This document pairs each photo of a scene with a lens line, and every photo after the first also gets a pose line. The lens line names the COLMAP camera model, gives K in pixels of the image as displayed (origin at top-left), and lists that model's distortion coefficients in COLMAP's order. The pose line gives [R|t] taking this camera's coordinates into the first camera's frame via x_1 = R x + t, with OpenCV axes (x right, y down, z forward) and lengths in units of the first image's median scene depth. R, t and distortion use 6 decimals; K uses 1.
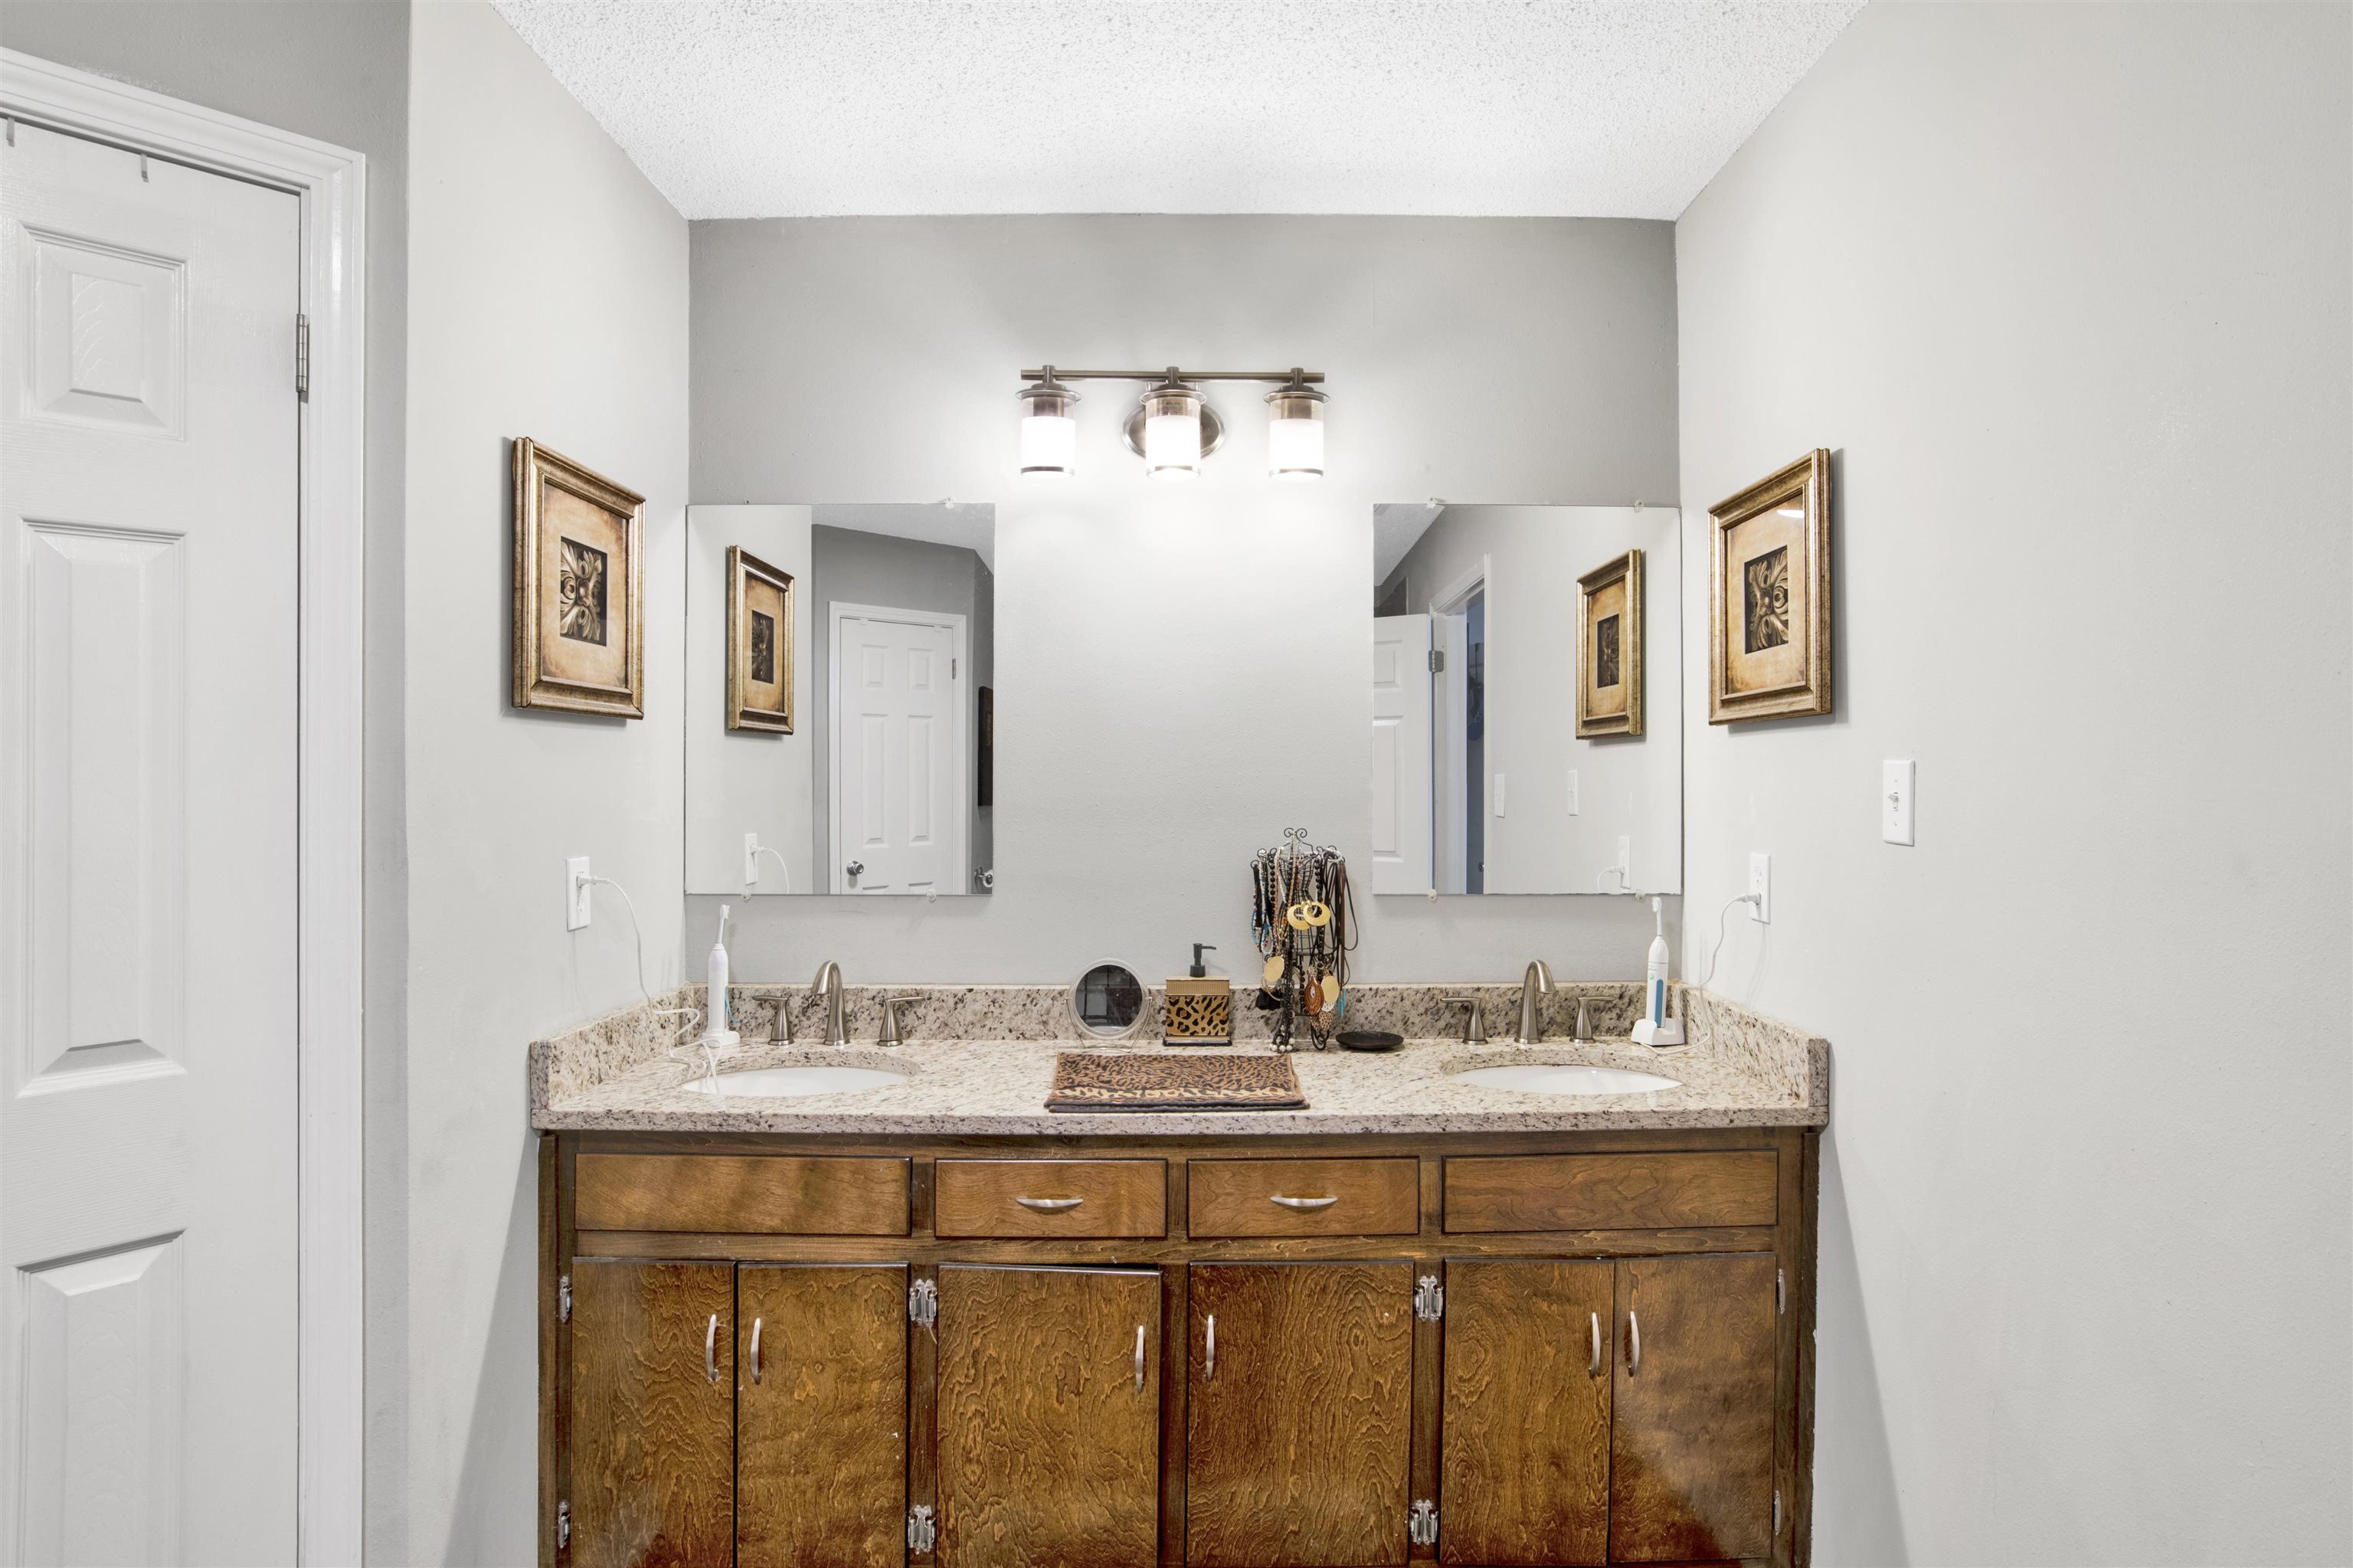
lens RADIAL K [[1212.5, 0, 1249.8], [0, 1212.5, 775.0], [0, 0, 1]] dist [-0.018048, 0.001367]
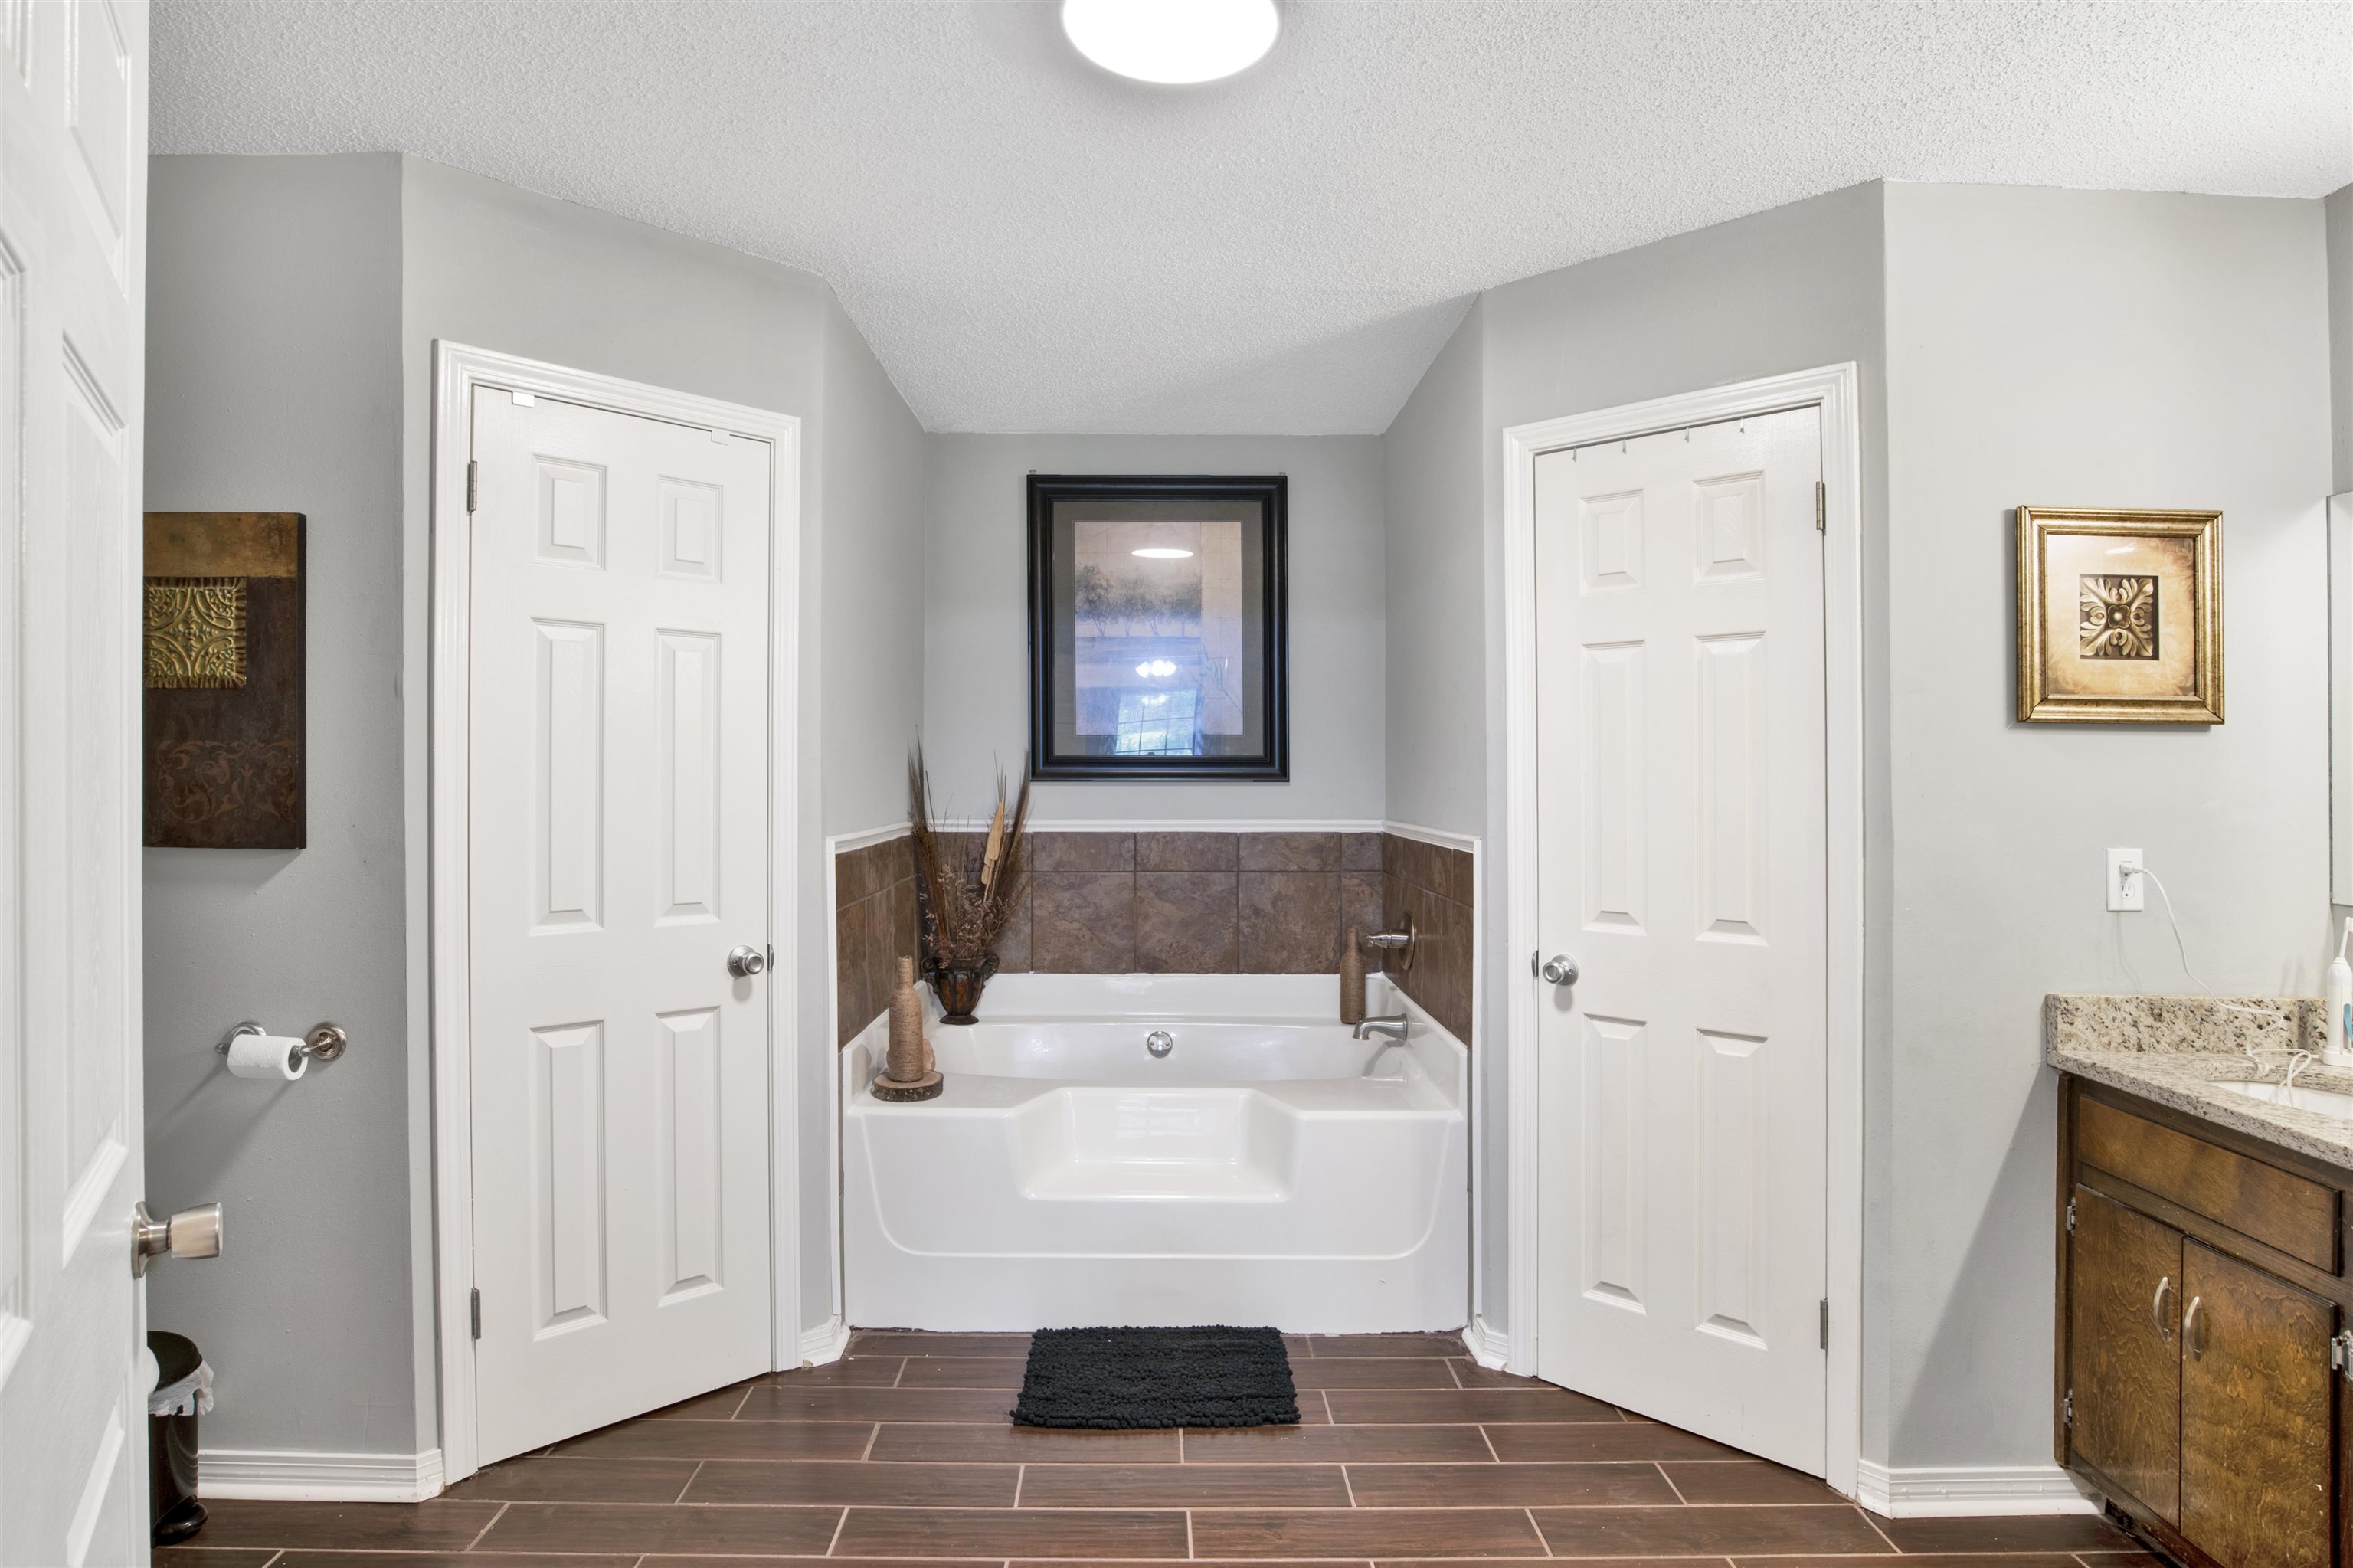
lens RADIAL K [[1272.0, 0, 1176.5], [0, 1272.0, 784.0], [0, 0, 1]] dist [-0.021261, 0.000480]
pose [[-0.035004, -0.001824, -0.999386, 0.699833], [-0.012052, 0.999926, -0.001403, 0.020990], [0.999315, 0.011995, -0.035023, 0.152960]]
